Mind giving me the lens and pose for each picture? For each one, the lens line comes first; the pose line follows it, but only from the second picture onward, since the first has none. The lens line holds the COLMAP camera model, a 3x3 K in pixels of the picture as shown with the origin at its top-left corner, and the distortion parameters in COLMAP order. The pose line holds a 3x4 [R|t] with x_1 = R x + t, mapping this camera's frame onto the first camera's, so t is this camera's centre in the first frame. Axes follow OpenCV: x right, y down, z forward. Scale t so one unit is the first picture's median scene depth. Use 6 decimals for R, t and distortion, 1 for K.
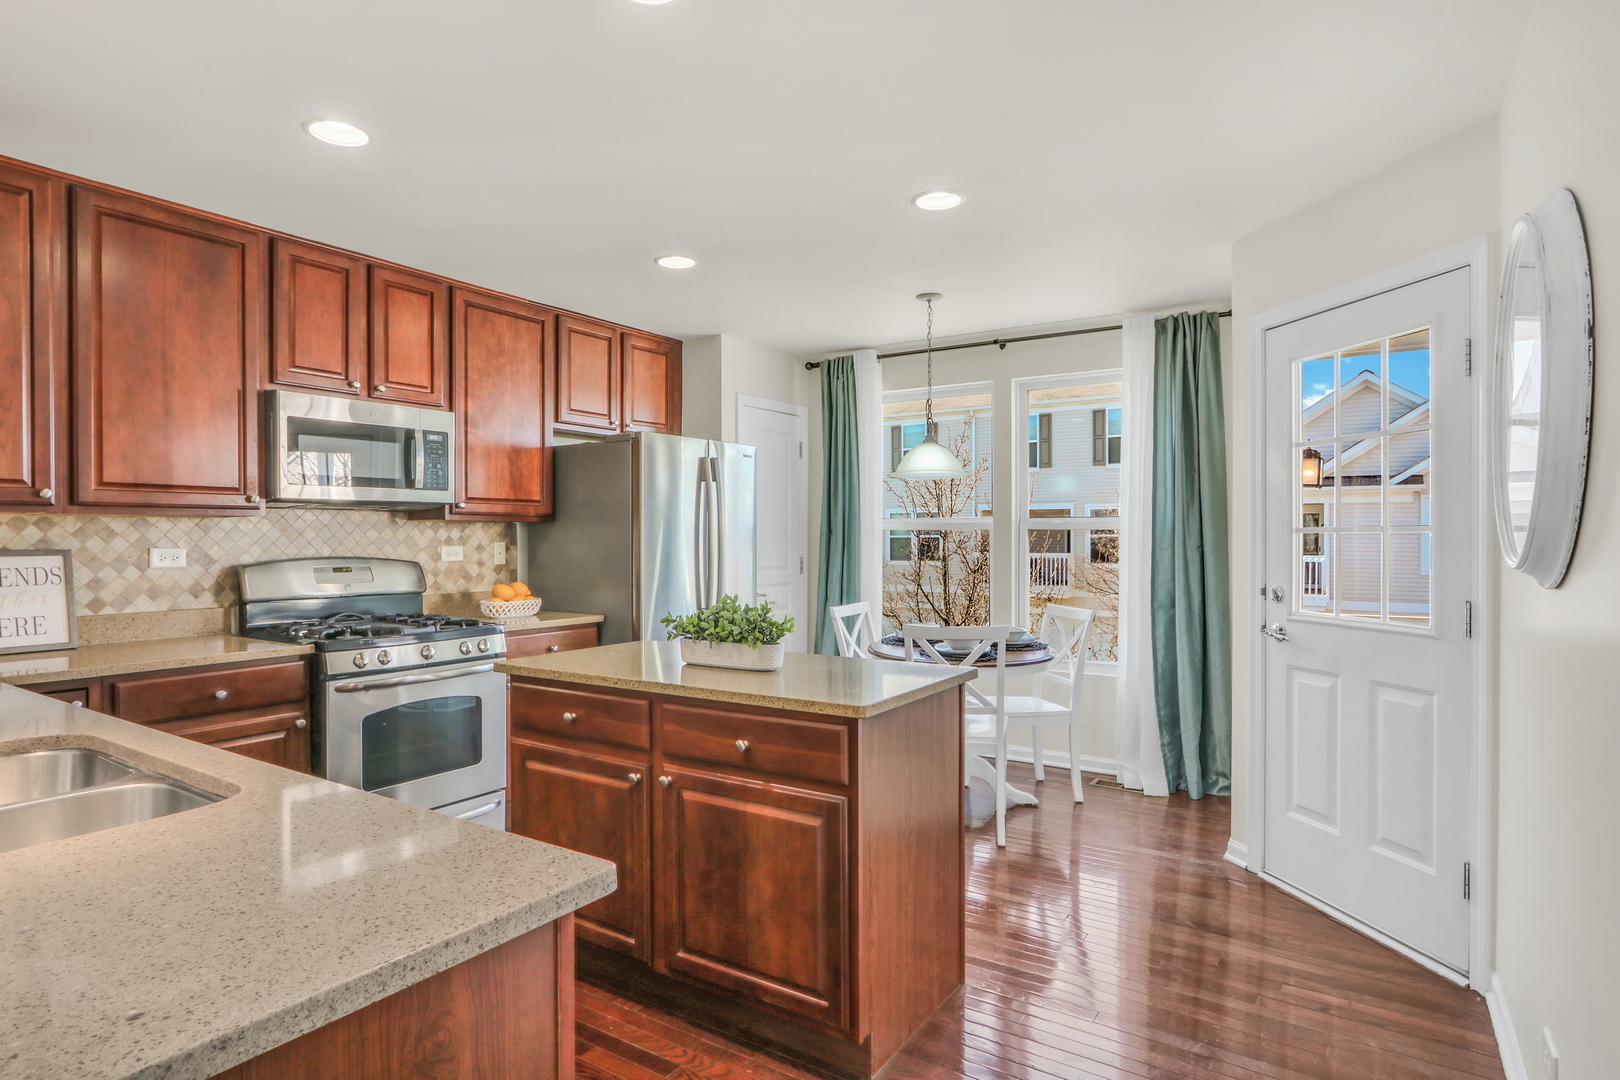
lens RADIAL K [[822.4, 0, 780.8], [0, 822.4, 555.7], [0, 0, 1]] dist [-0.015860, 0.006432]
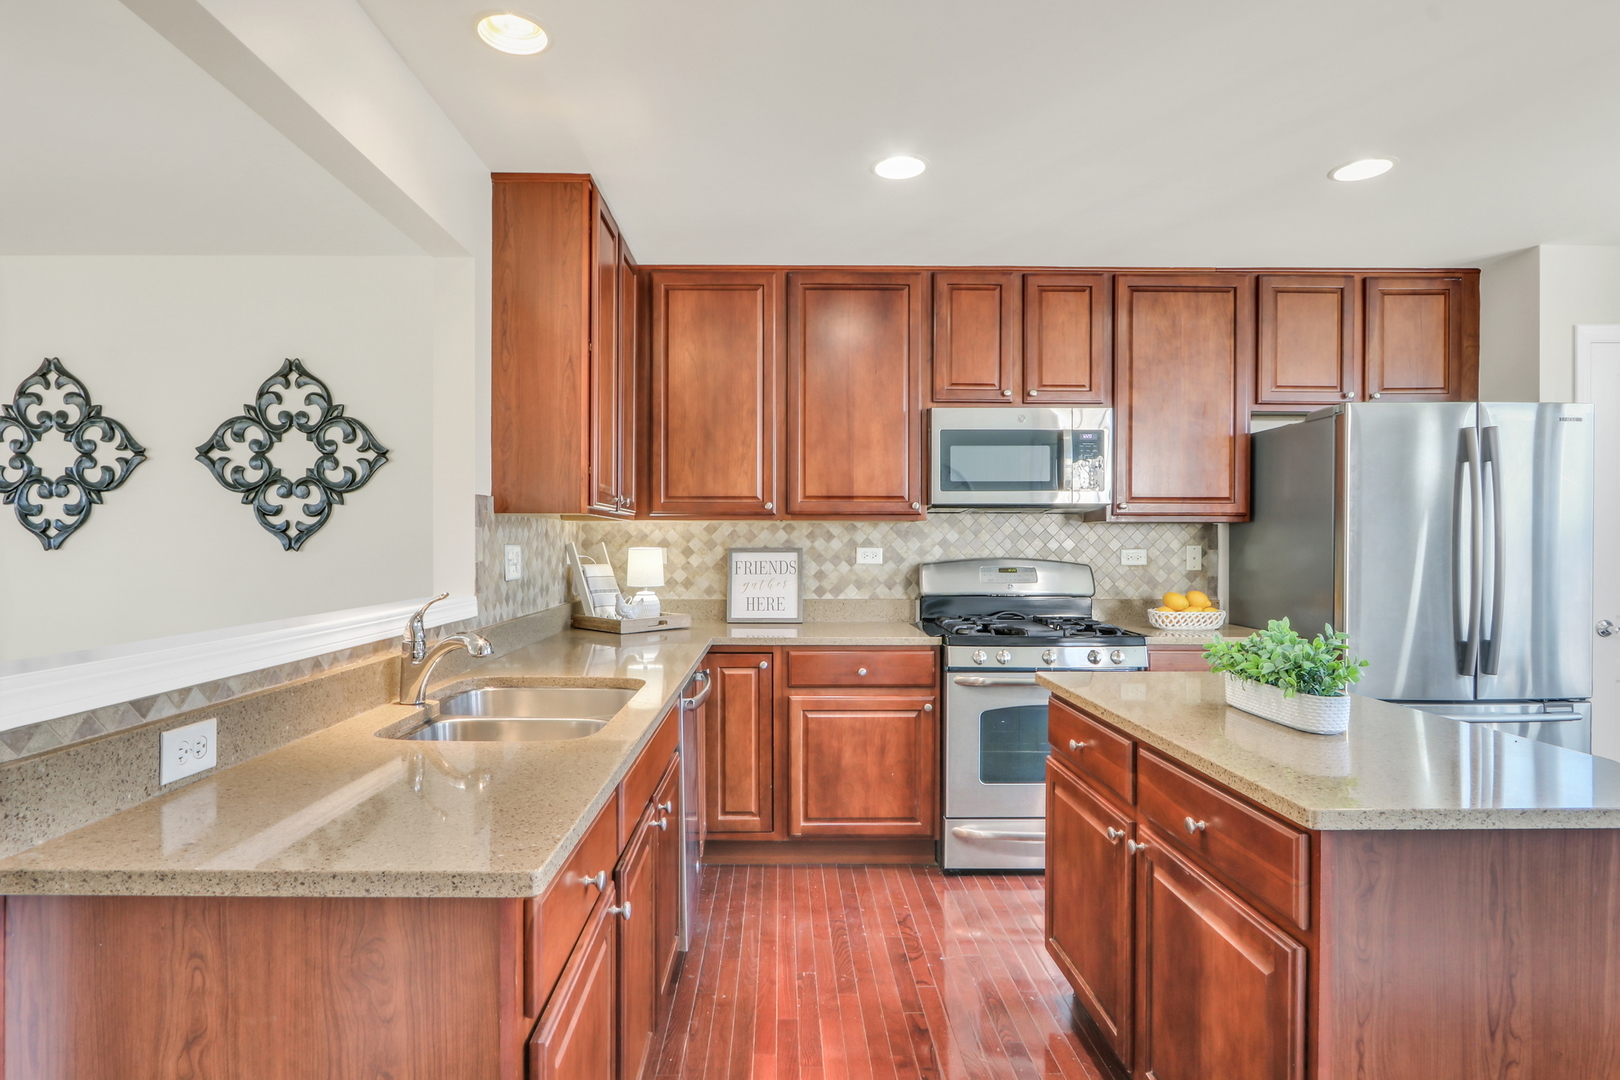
lens RADIAL K [[842.6, 0, 813.6], [0, 842.6, 554.7], [0, 0, 1]] dist [-0.014466, 0.001708]
pose [[0.603338, 0.015361, -0.797338, 0.187837], [-0.021152, 0.999771, 0.003256, -0.001238], [0.797205, 0.014901, 0.603525, 0.159041]]
